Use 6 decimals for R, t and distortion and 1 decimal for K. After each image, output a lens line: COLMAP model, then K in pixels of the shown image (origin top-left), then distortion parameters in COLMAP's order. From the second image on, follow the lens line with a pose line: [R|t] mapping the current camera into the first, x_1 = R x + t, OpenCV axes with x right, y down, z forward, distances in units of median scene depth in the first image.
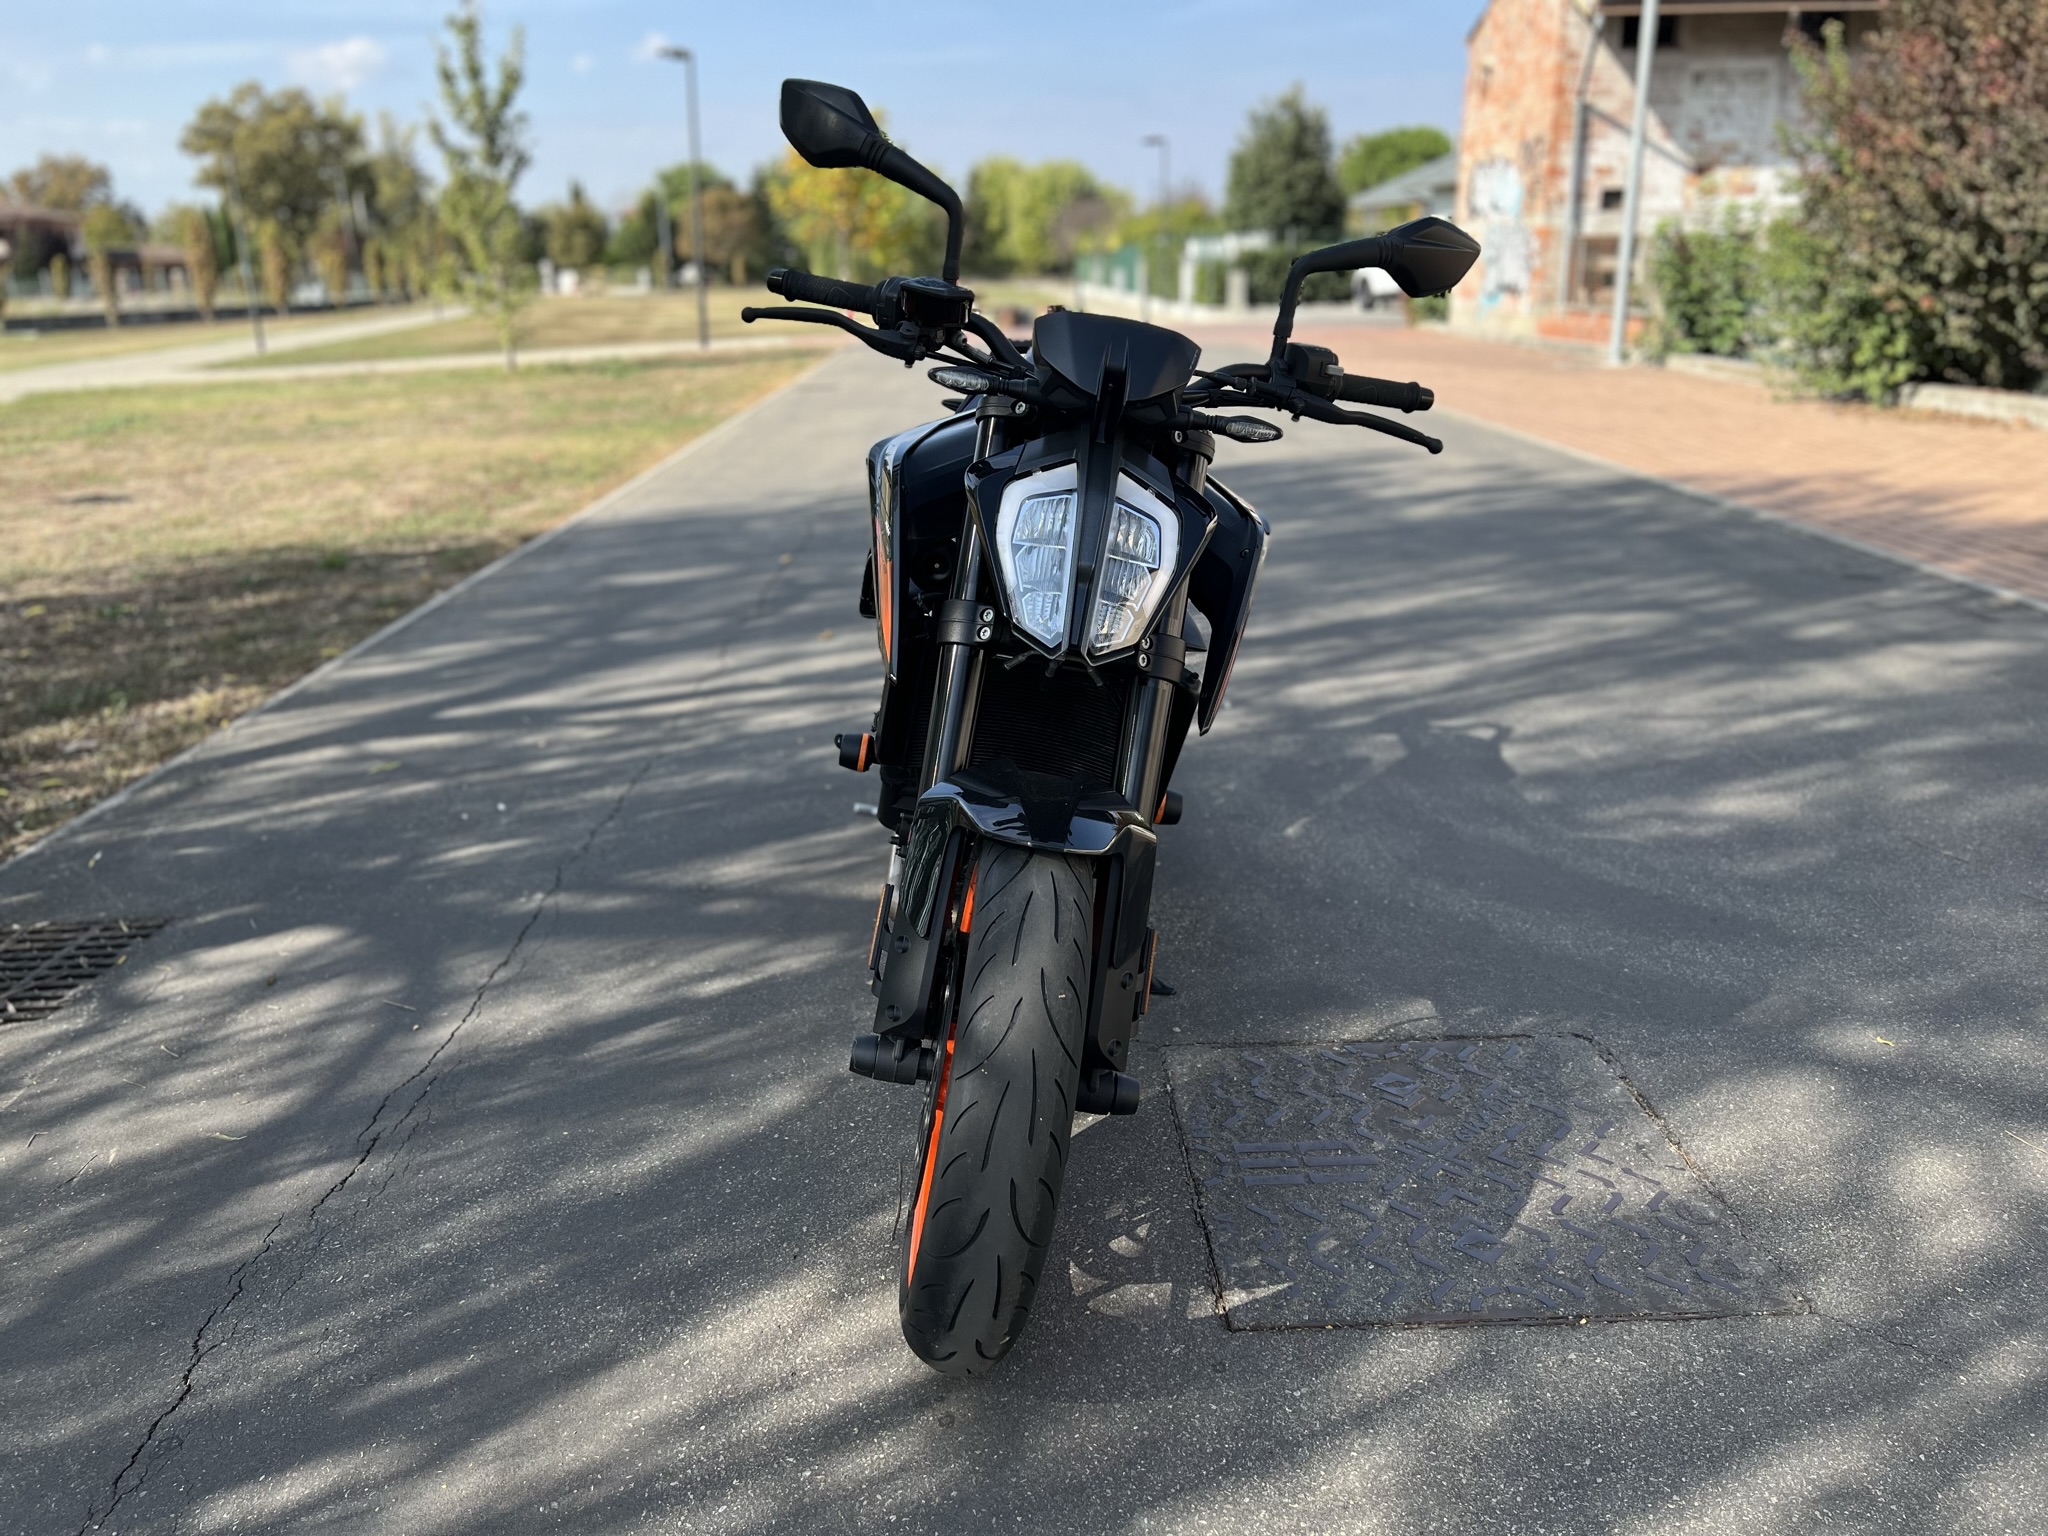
lens RADIAL K [[1558.5, 0, 1024.0], [0, 1558.5, 768.0], [0, 0, 1]] dist [0.073164, -0.002591]
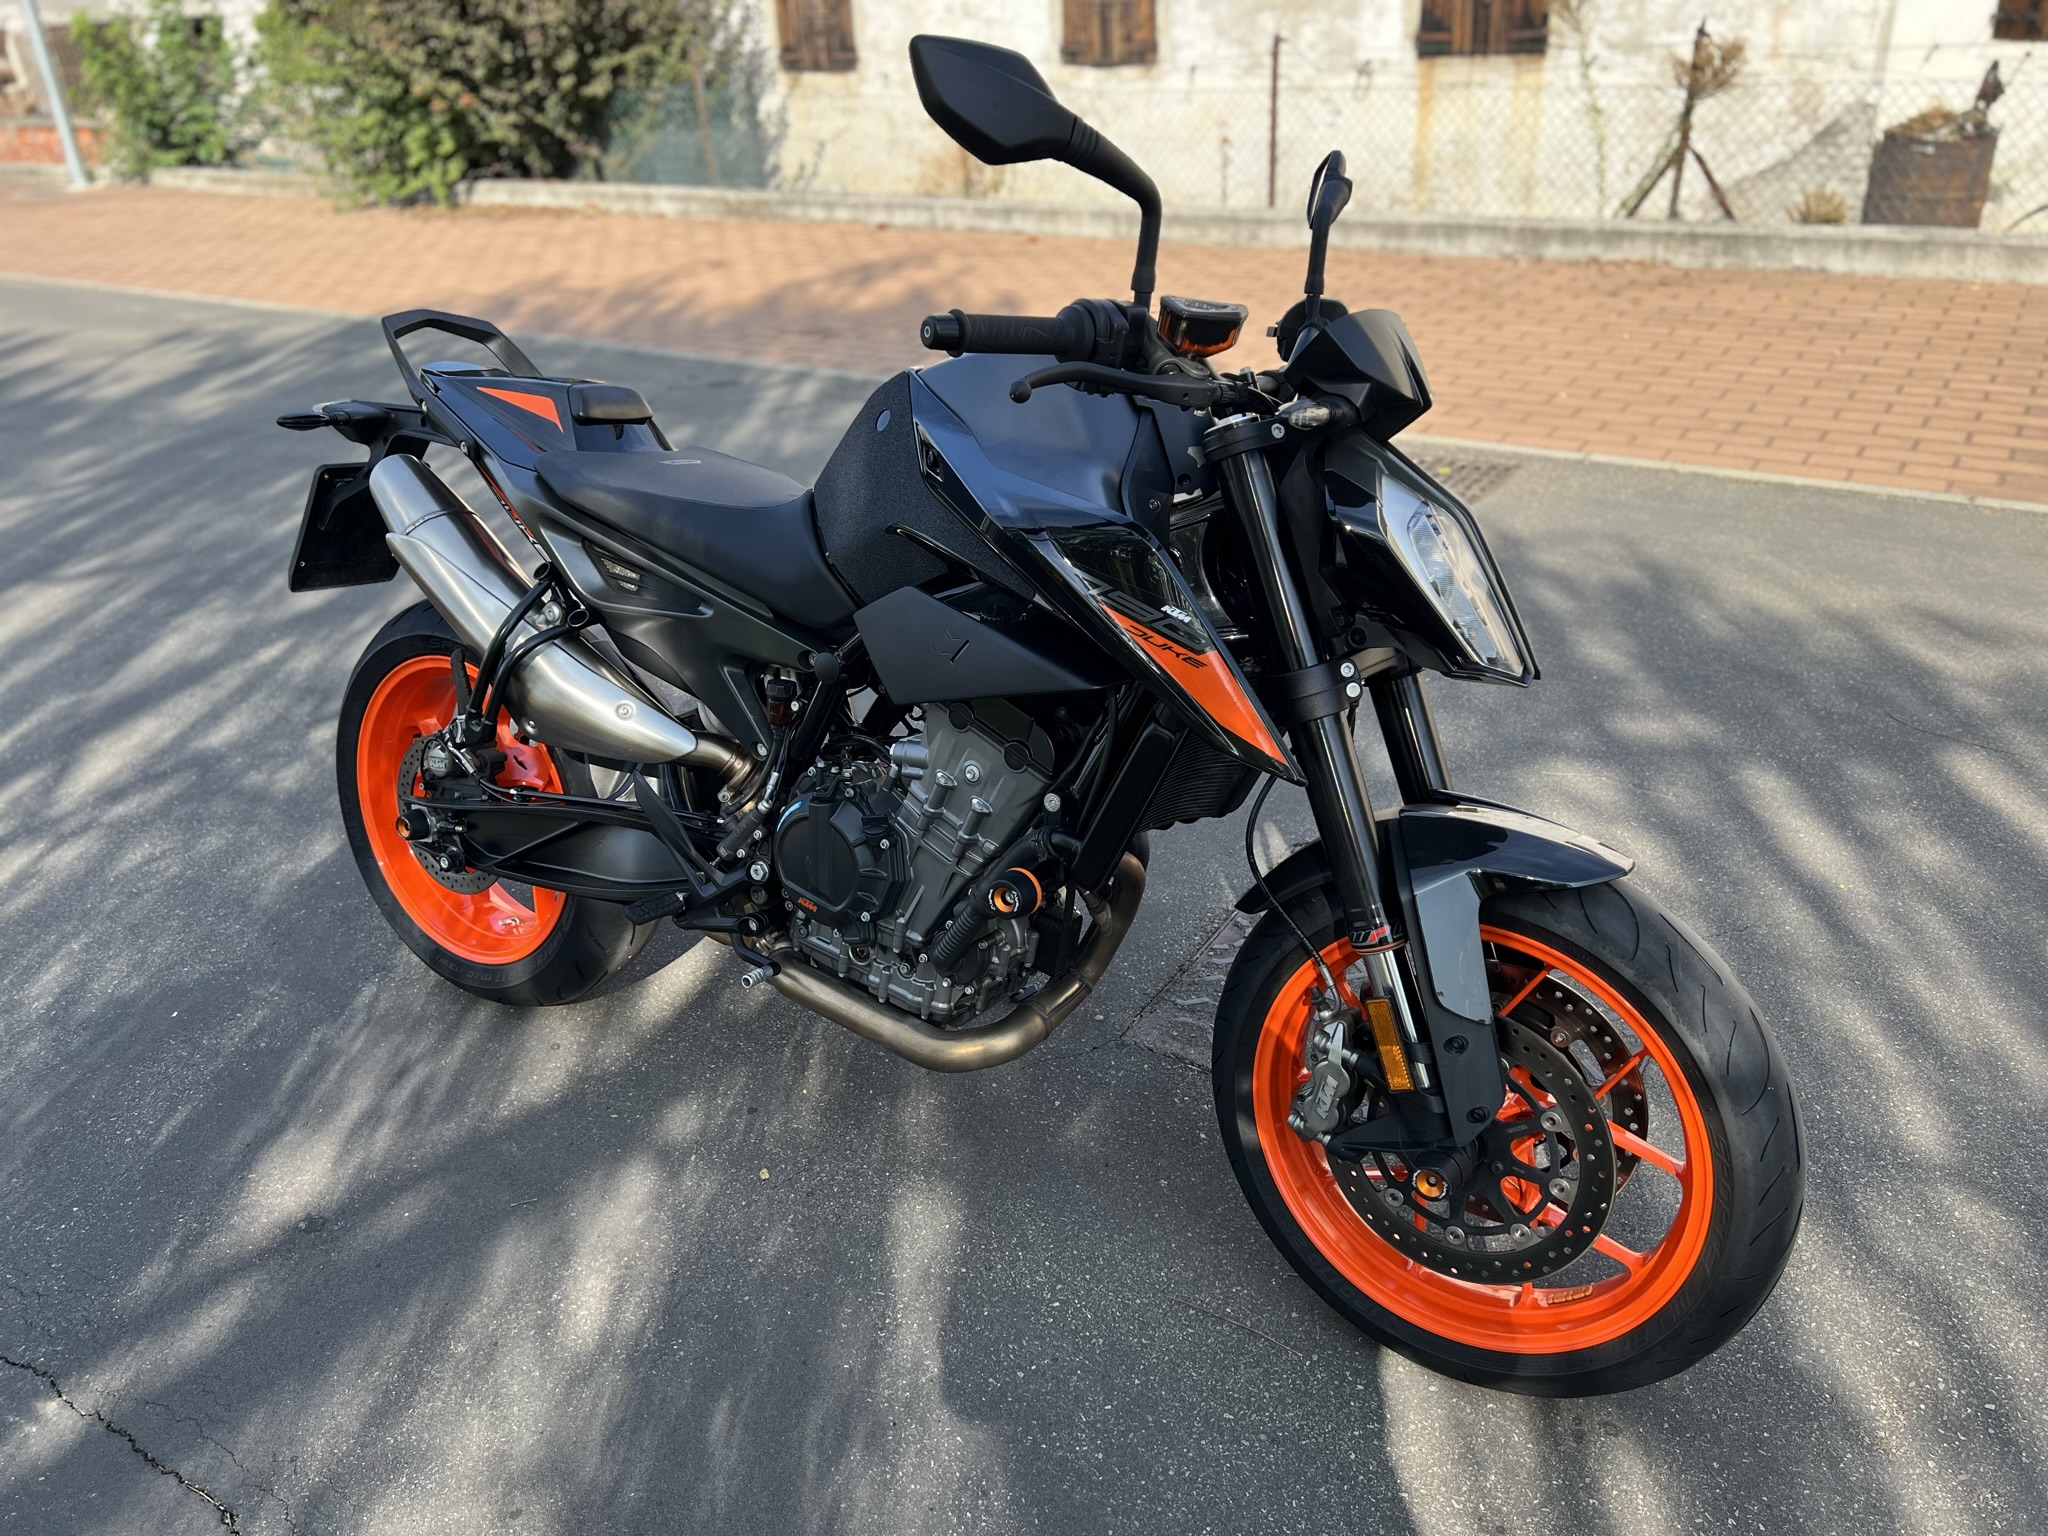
lens RADIAL K [[1558.5, 0, 1024.0], [0, 1558.5, 768.0], [0, 0, 1]] dist [0.073164, -0.002591]
pose [[0.617674, -0.392108, 0.681712, -0.076611], [0.311576, 0.917917, 0.245662, -0.035278], [-0.722080, 0.060666, 0.689144, 0.063244]]
